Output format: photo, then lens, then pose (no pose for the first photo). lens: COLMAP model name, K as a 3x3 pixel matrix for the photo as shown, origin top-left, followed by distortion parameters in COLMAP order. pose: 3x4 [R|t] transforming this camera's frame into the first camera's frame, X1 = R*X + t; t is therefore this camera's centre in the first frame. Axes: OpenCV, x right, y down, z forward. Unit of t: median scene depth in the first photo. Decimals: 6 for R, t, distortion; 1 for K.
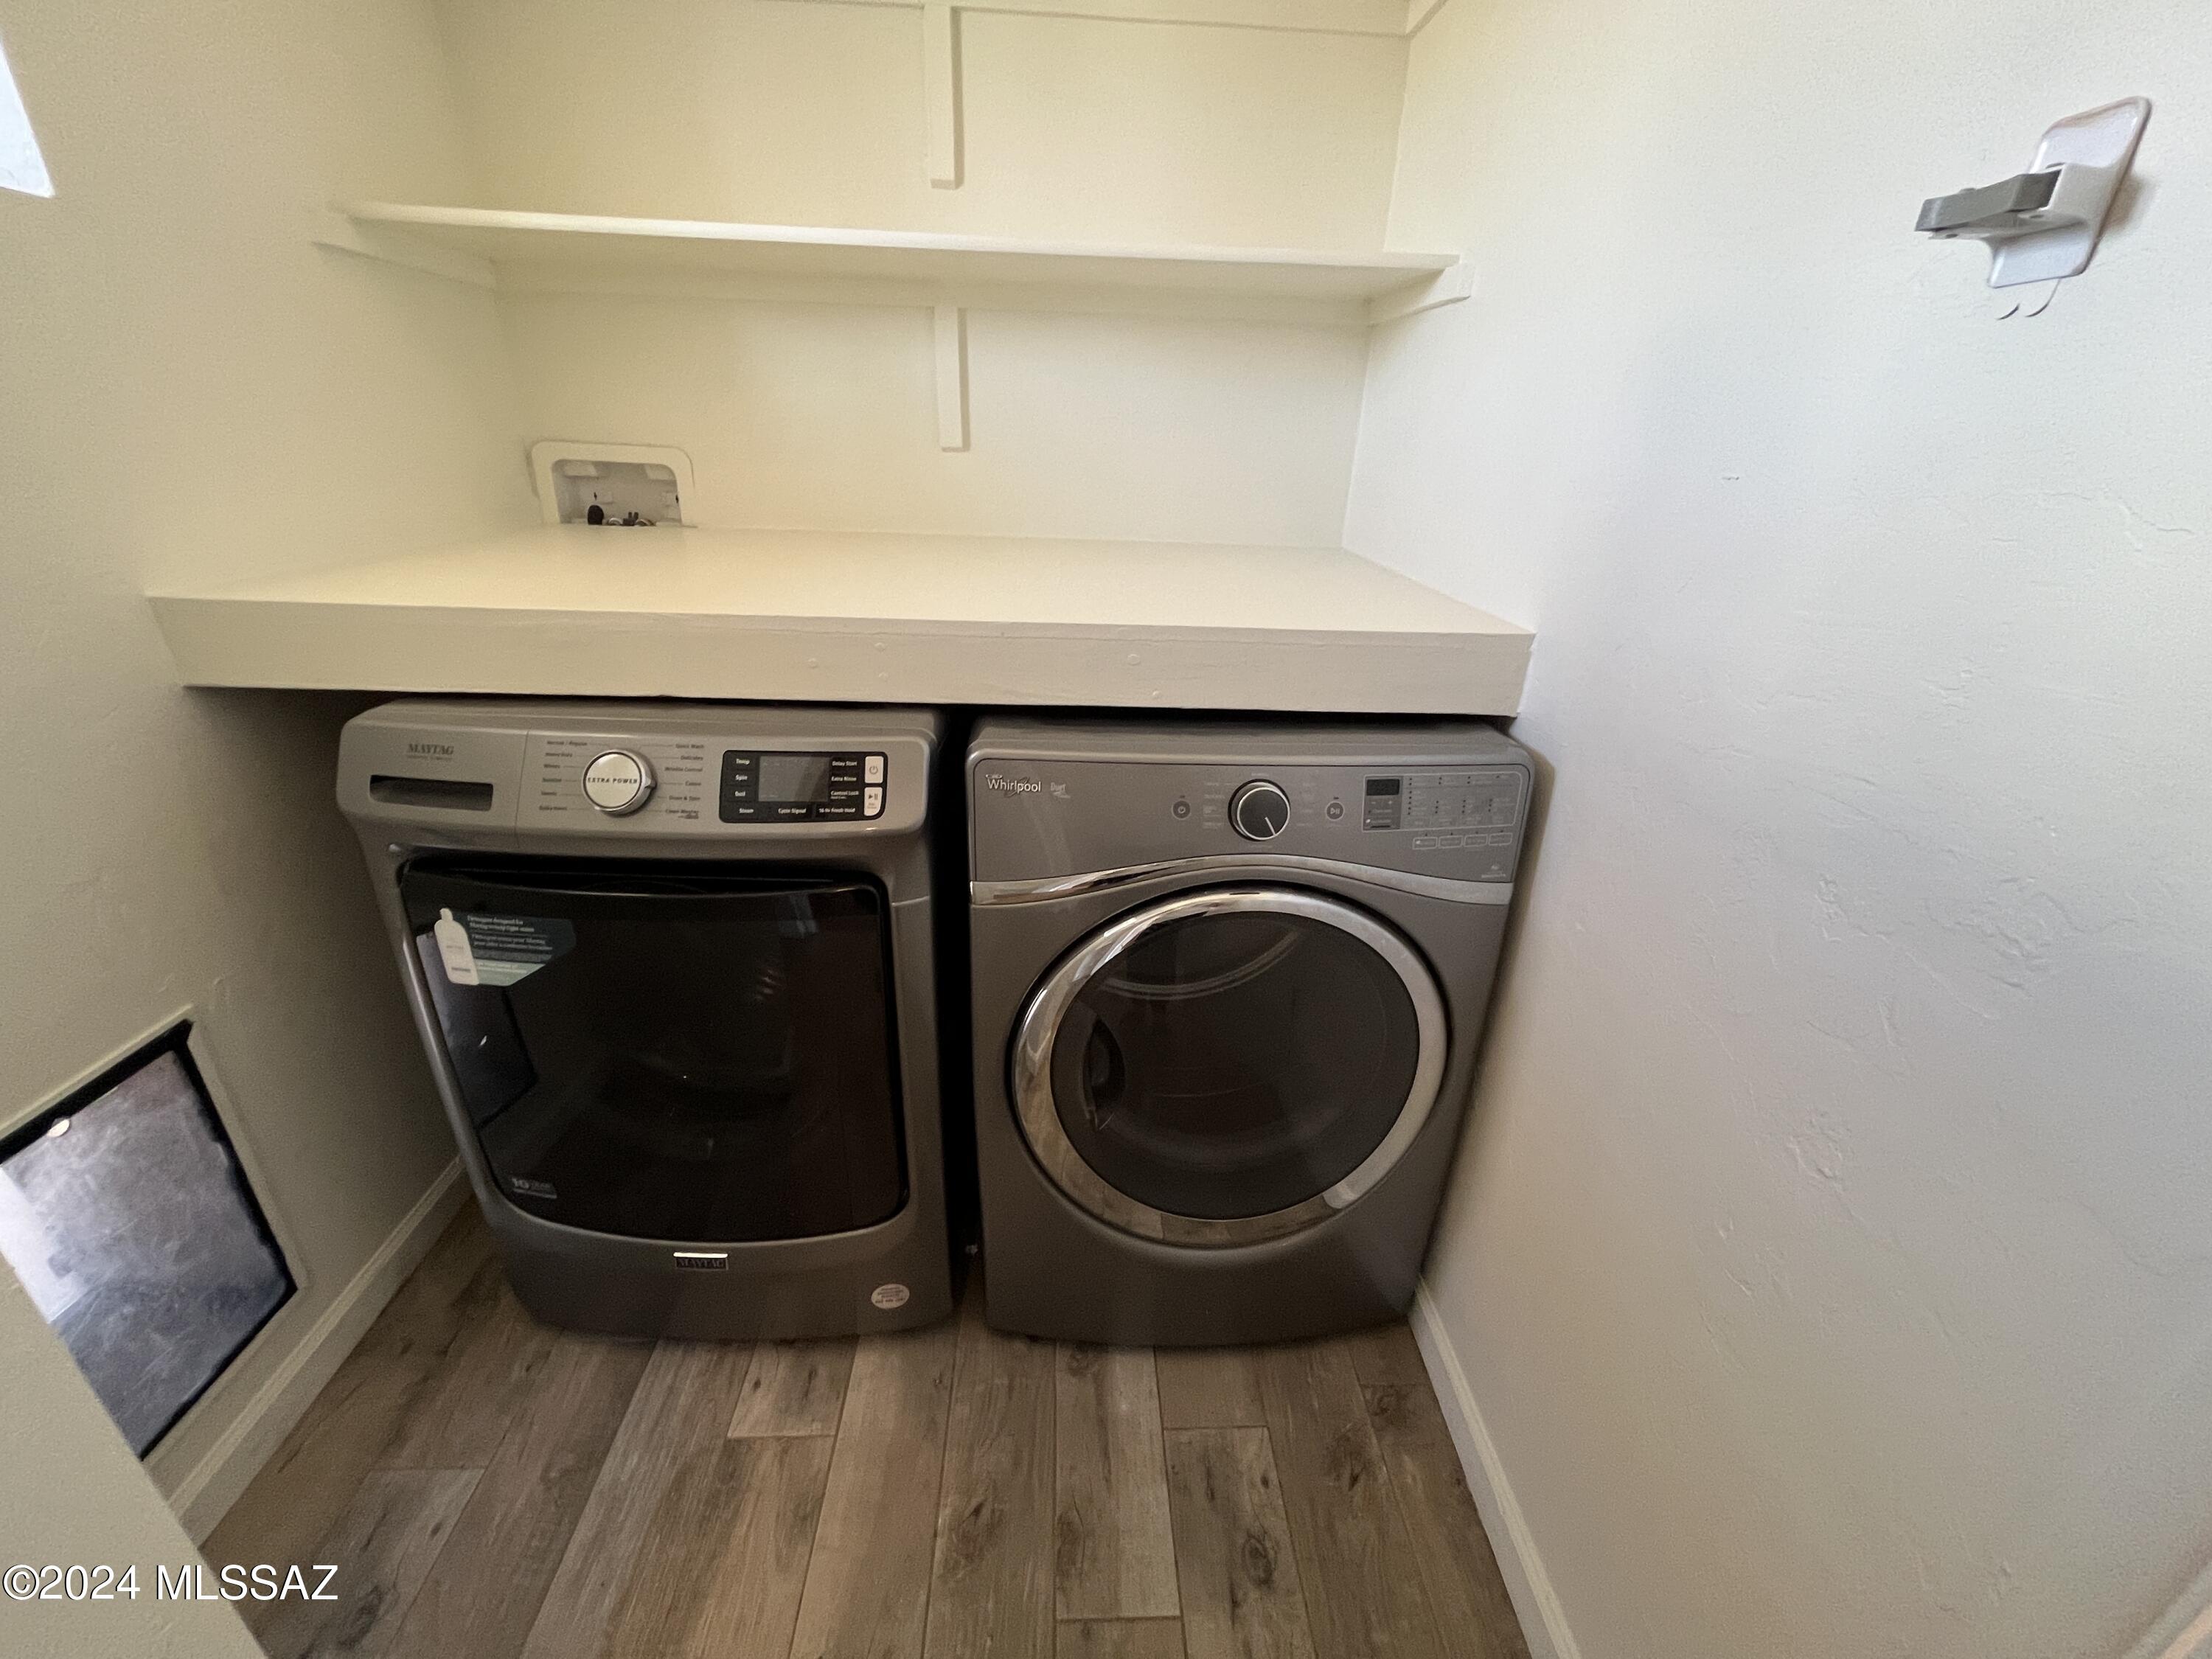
lens RADIAL K [[896.9, 0, 1102.1], [0, 896.9, 828.8], [0, 0, 1]] dist [-0.001140, 0.000455]
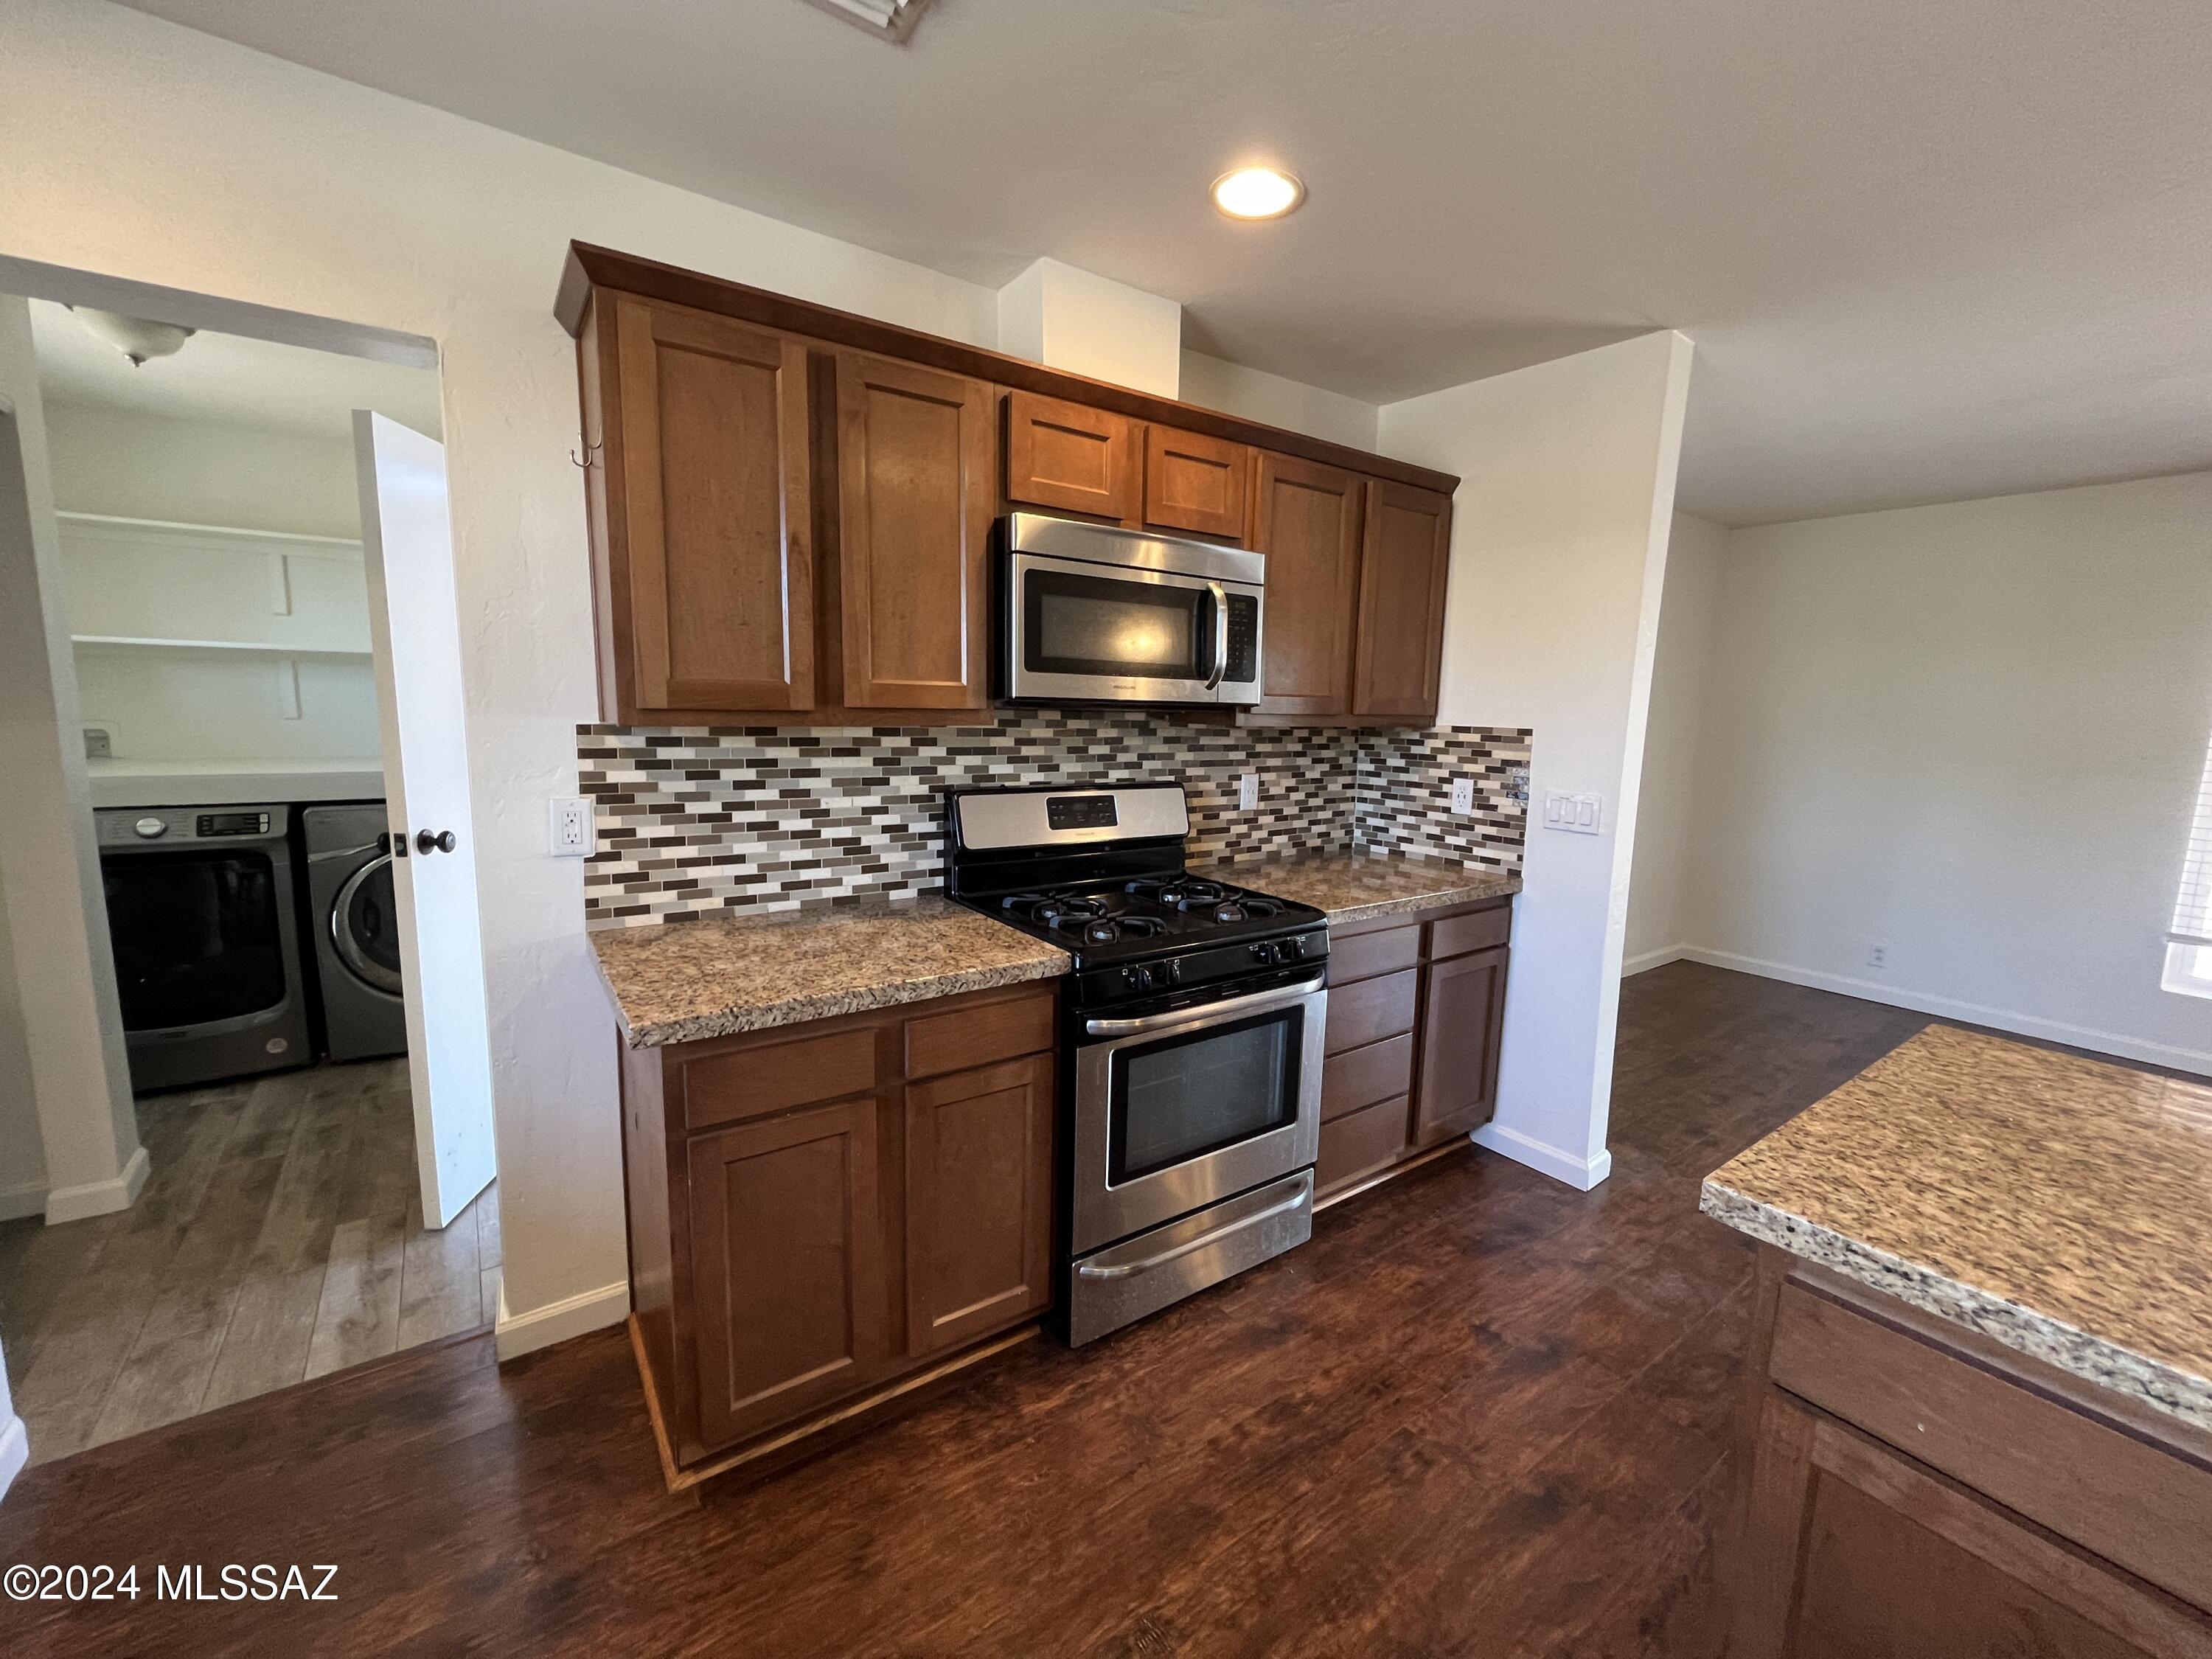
lens RADIAL K [[896.9, 0, 1102.0], [0, 896.9, 831.1], [0, 0, 1]] dist [-0.001140, 0.000455]
pose [[0.836881, -0.090321, 0.539881, 0.465104], [0.225429, 0.955639, -0.189566, 1.151147], [-0.498810, 0.280350, 0.820117, -2.804810]]
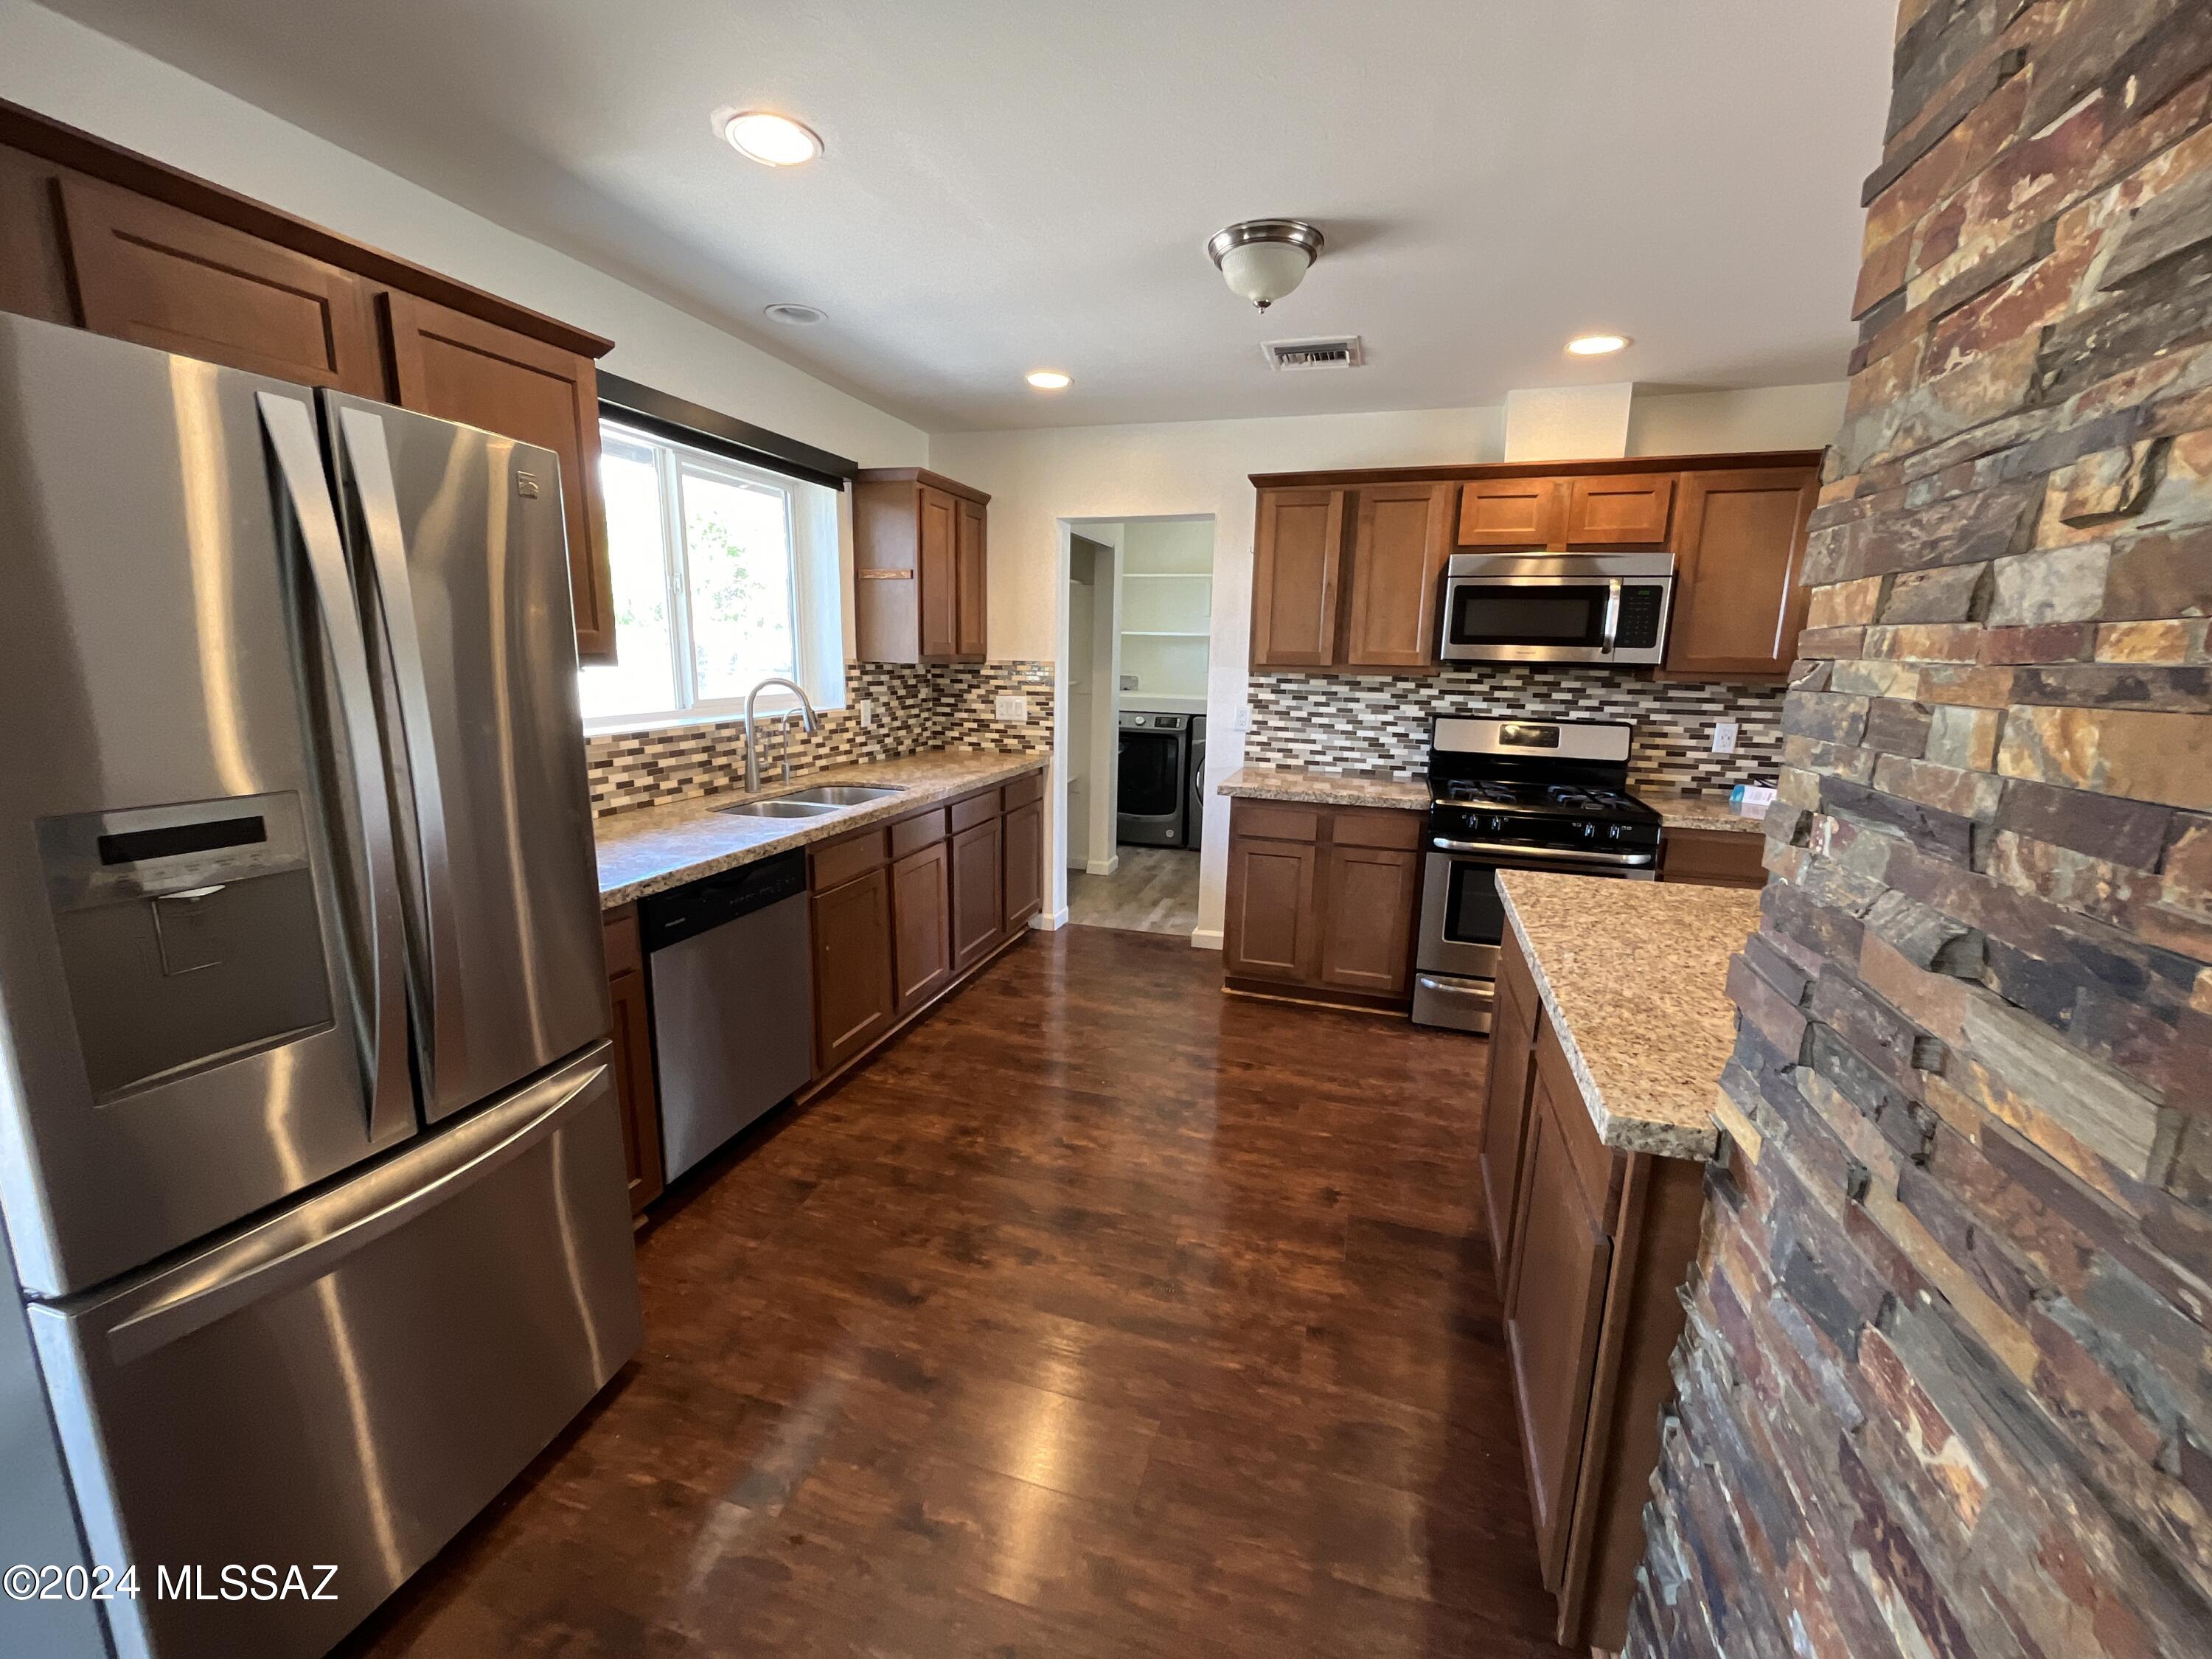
lens RADIAL K [[896.9, 0, 1104.1], [0, 896.9, 829.2], [0, 0, 1]] dist [-0.001140, 0.000455]
pose [[0.943885, 0.051479, -0.326236, 1.273355], [-0.124051, 0.970713, -0.205737, 1.927946], [0.306091, 0.234662, 0.922628, -4.533832]]
